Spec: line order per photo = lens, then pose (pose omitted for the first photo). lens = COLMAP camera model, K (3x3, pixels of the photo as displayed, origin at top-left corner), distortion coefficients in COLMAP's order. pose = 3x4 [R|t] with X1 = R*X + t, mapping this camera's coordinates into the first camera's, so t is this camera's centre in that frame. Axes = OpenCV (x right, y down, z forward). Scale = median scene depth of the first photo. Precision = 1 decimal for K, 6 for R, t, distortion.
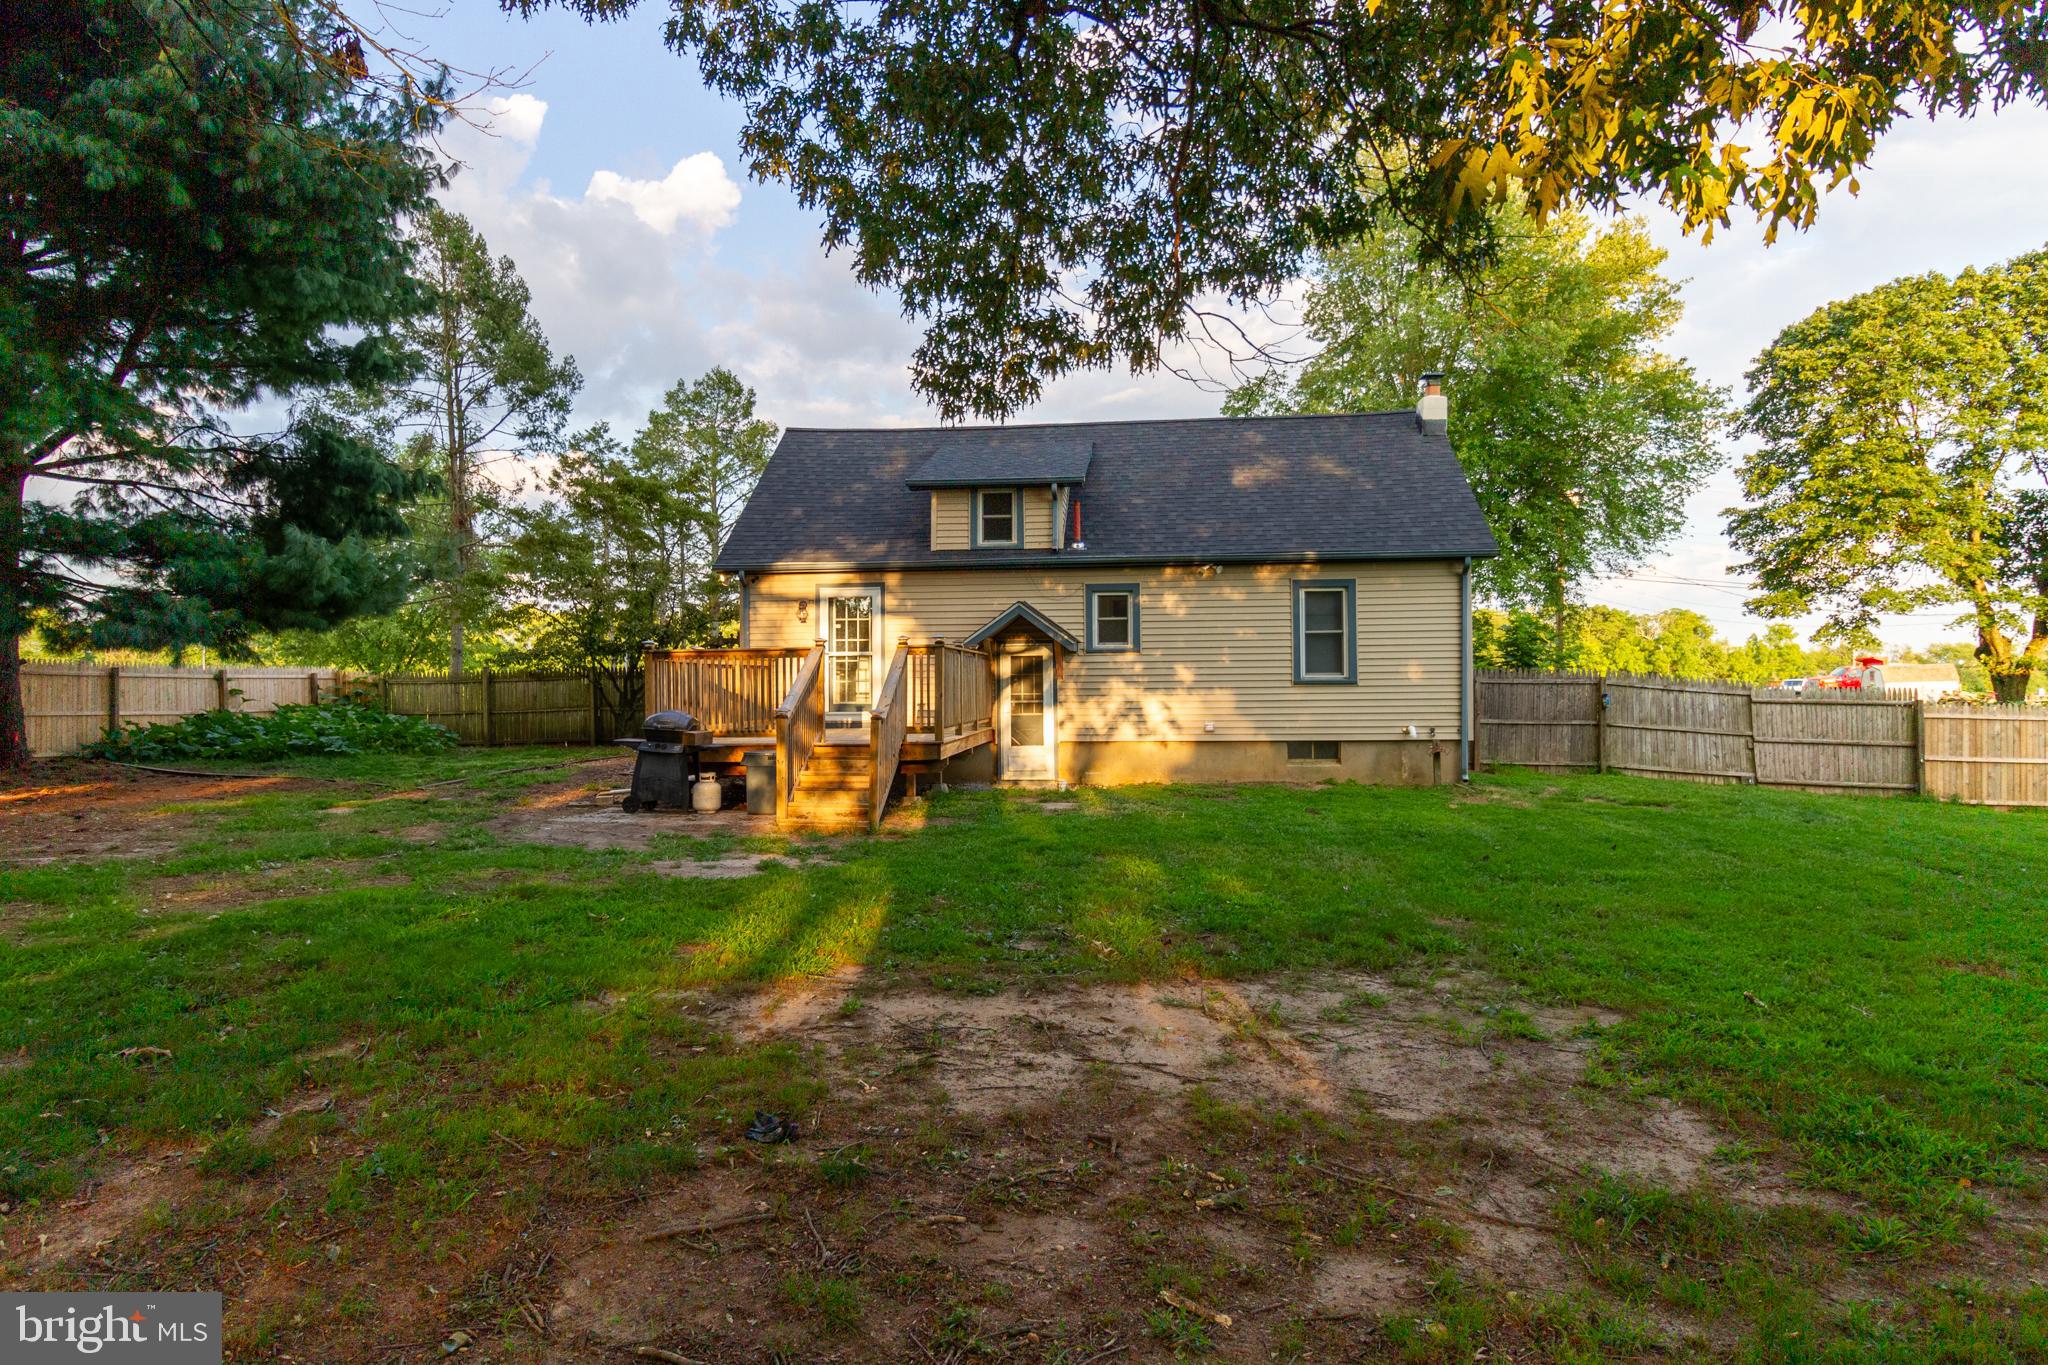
lens RADIAL K [[1290.3, 0, 1027.7], [0, 1290.3, 690.8], [0, 0, 1]] dist [0.002495, 0.000173]
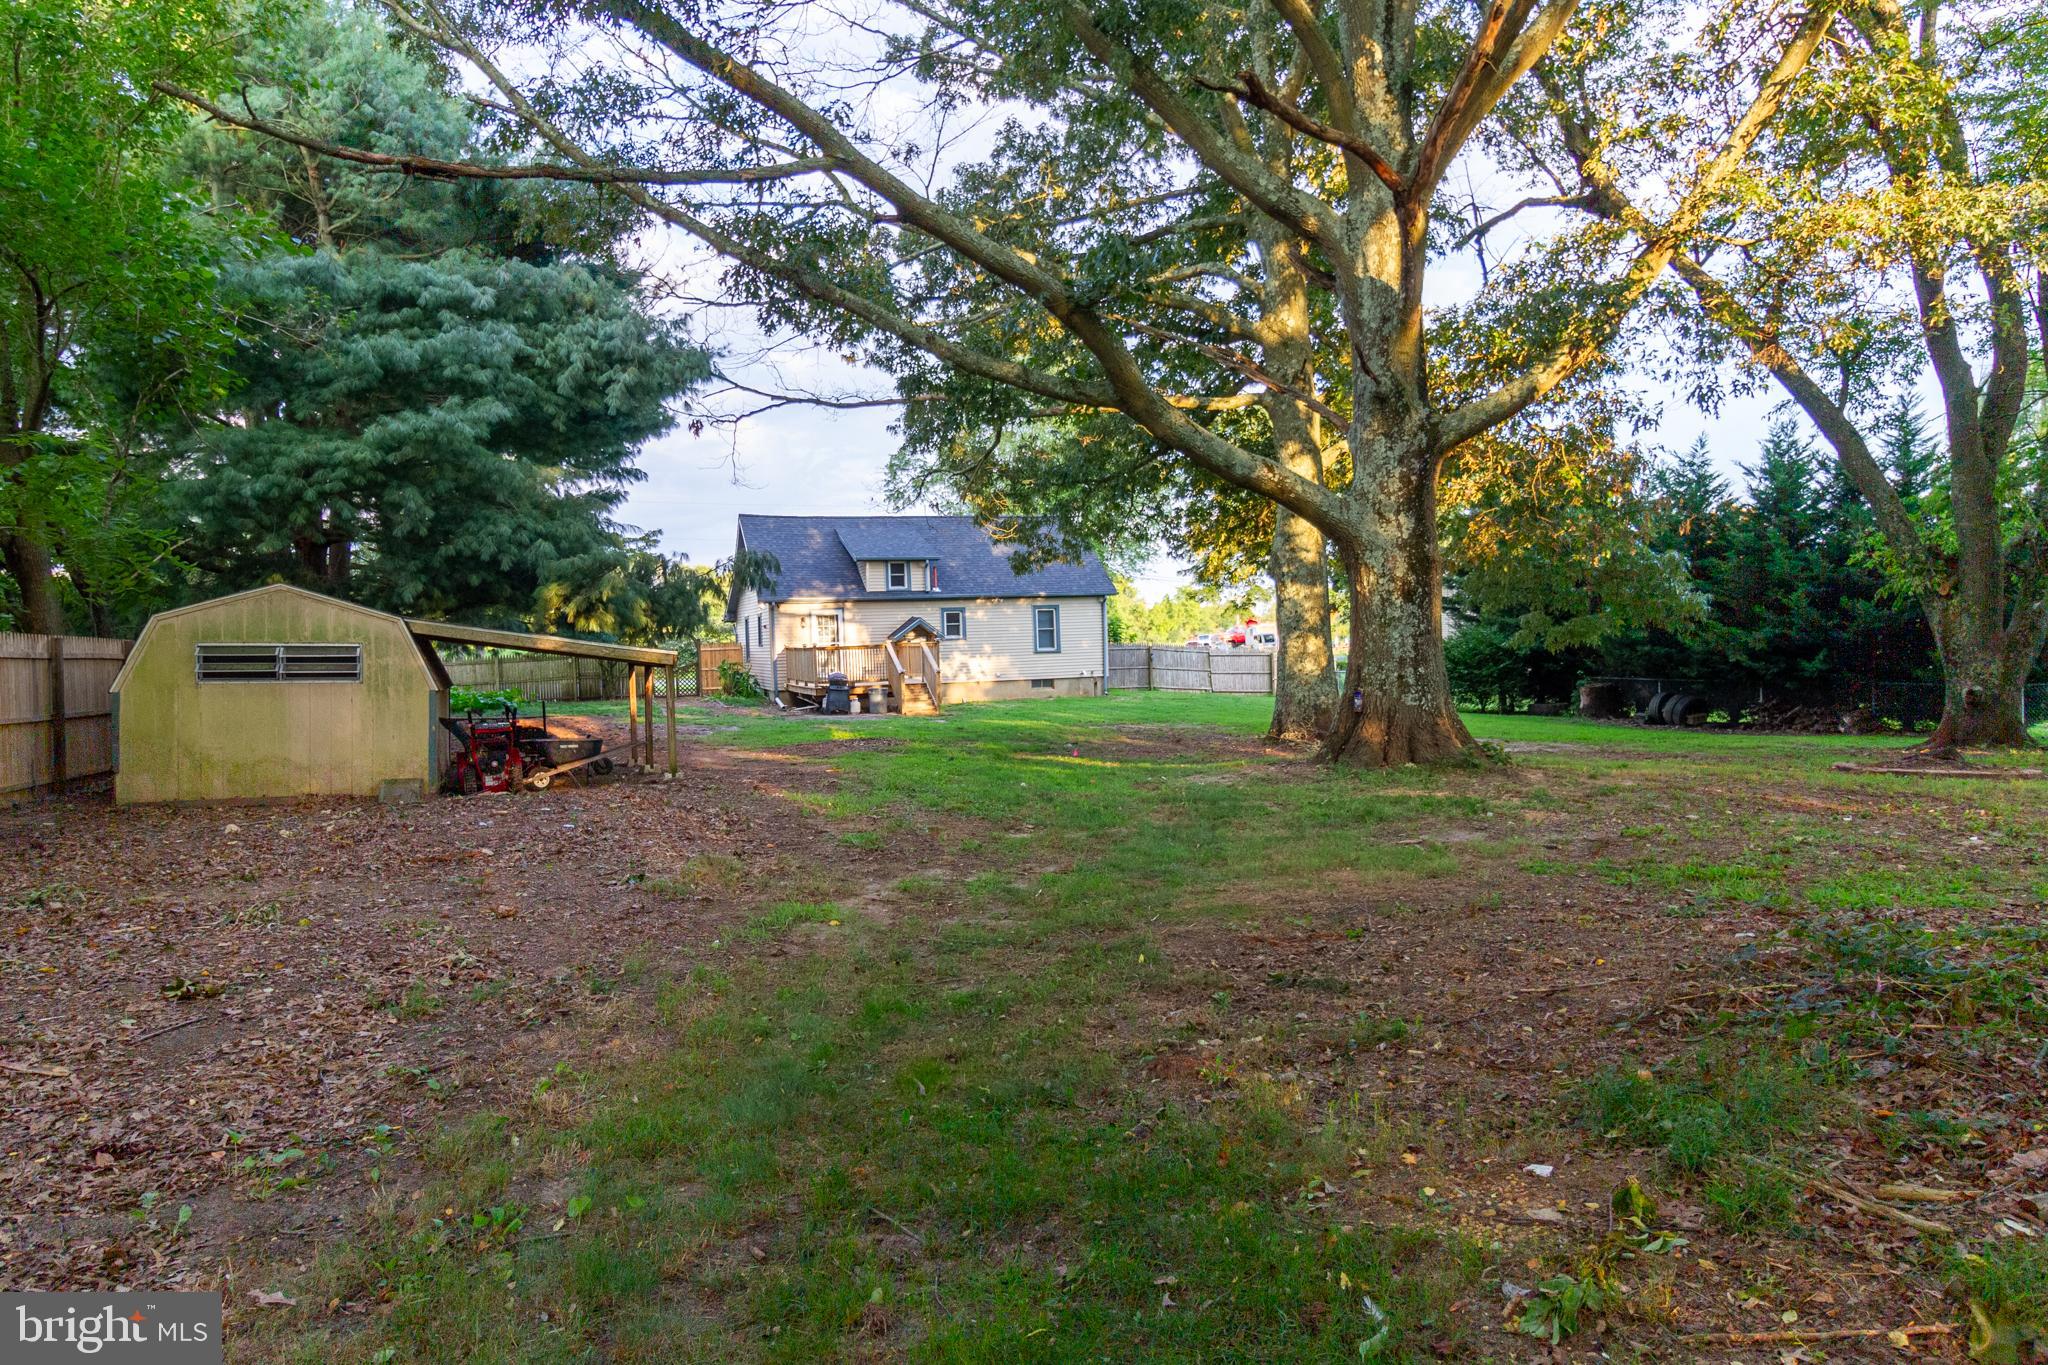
lens RADIAL K [[1290.3, 0, 1024.9], [0, 1290.3, 680.1], [0, 0, 1]] dist [0.002495, 0.000173]
pose [[0.916387, -0.030536, 0.399127, -0.673410], [0.018626, 0.999259, 0.033686, -0.032746], [-0.399860, -0.023435, 0.916277, -0.985207]]
